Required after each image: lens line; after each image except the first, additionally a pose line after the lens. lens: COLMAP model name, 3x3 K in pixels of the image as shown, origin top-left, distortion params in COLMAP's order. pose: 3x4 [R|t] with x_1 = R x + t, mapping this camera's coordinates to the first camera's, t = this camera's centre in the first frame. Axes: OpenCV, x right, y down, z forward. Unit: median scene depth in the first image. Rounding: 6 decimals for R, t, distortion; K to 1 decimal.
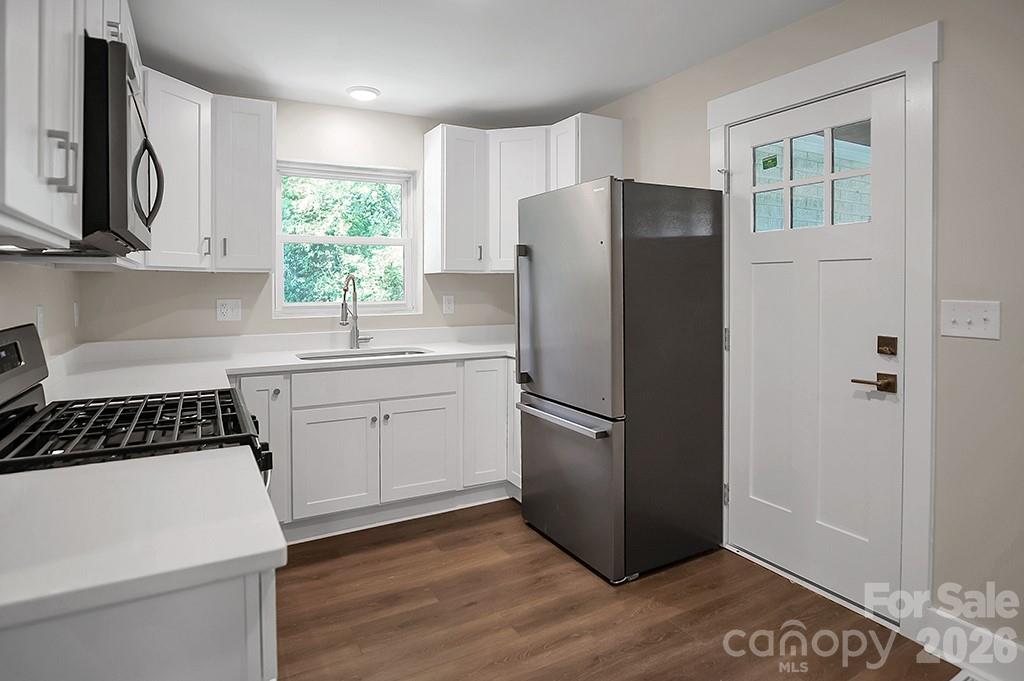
lens RADIAL K [[577.6, 0, 512.9], [0, 577.6, 277.3], [0, 0, 1]] dist [-0.002978, 0.000074]
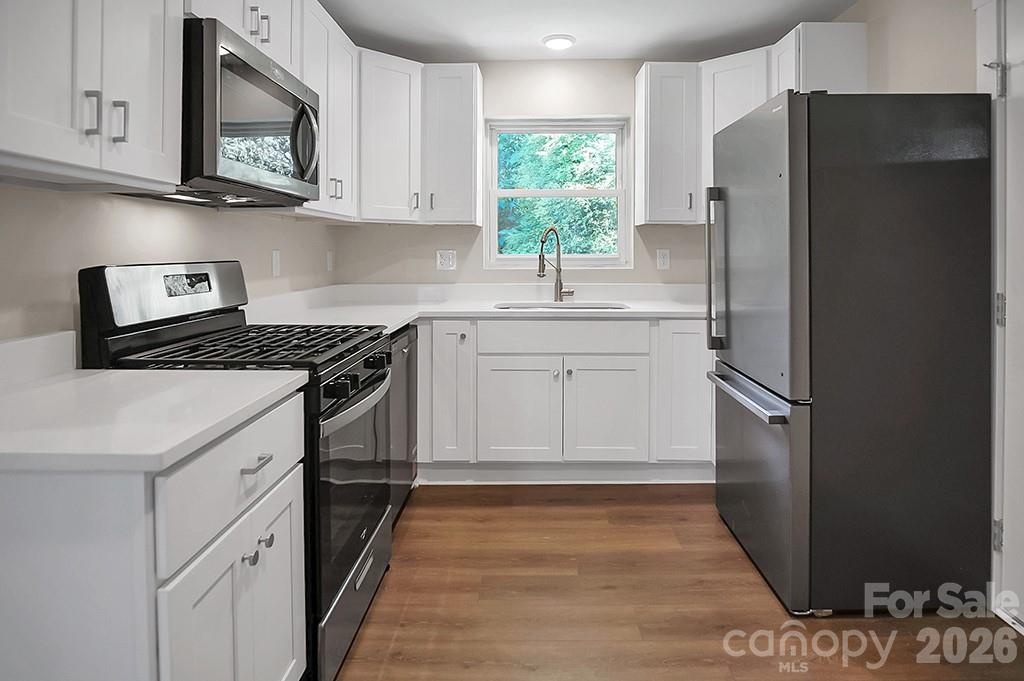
lens RADIAL K [[586.0, 0, 512.0], [0, 586.0, 237.6], [0, 0, 1]] dist [-0.001858, 0.000577]
pose [[0.876707, -0.003877, -0.481010, 0.169911], [0.002749, 0.999992, -0.003048, 0.019969], [0.481017, 0.001350, 0.876710, 0.096515]]
